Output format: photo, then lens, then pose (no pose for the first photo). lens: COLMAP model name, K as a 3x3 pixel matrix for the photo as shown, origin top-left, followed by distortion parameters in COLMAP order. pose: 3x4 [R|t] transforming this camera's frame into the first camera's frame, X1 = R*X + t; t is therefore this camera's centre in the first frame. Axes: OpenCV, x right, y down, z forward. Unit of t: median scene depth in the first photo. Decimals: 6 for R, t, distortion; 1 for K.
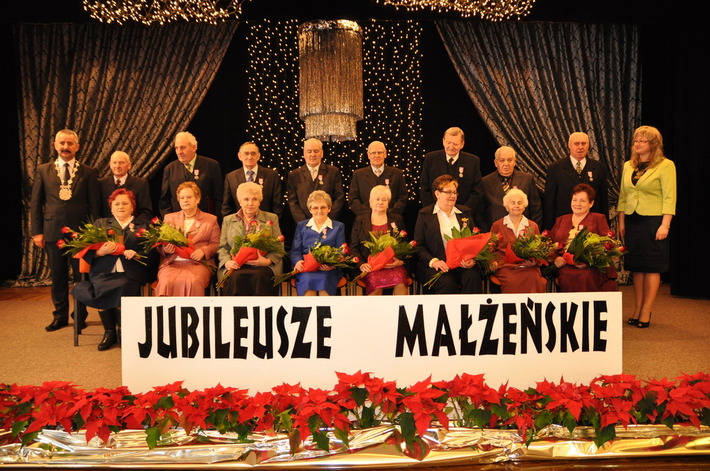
lens RADIAL K [[506.1, 0, 357.2], [0, 506.1, 236.7], [0, 0, 1]] dist [-0.055793, 0.038723]
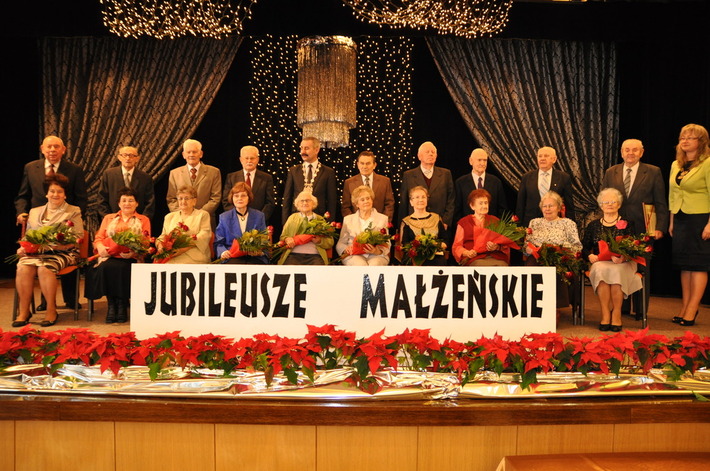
lens RADIAL K [[506.1, 0, 354.8], [0, 506.1, 235.9], [0, 0, 1]] dist [-0.055793, 0.038723]
pose [[0.999759, 0.014713, -0.016324, 0.057488], [-0.015179, 0.999468, -0.028850, 0.058341], [0.015891, 0.029091, 0.999450, -0.136278]]
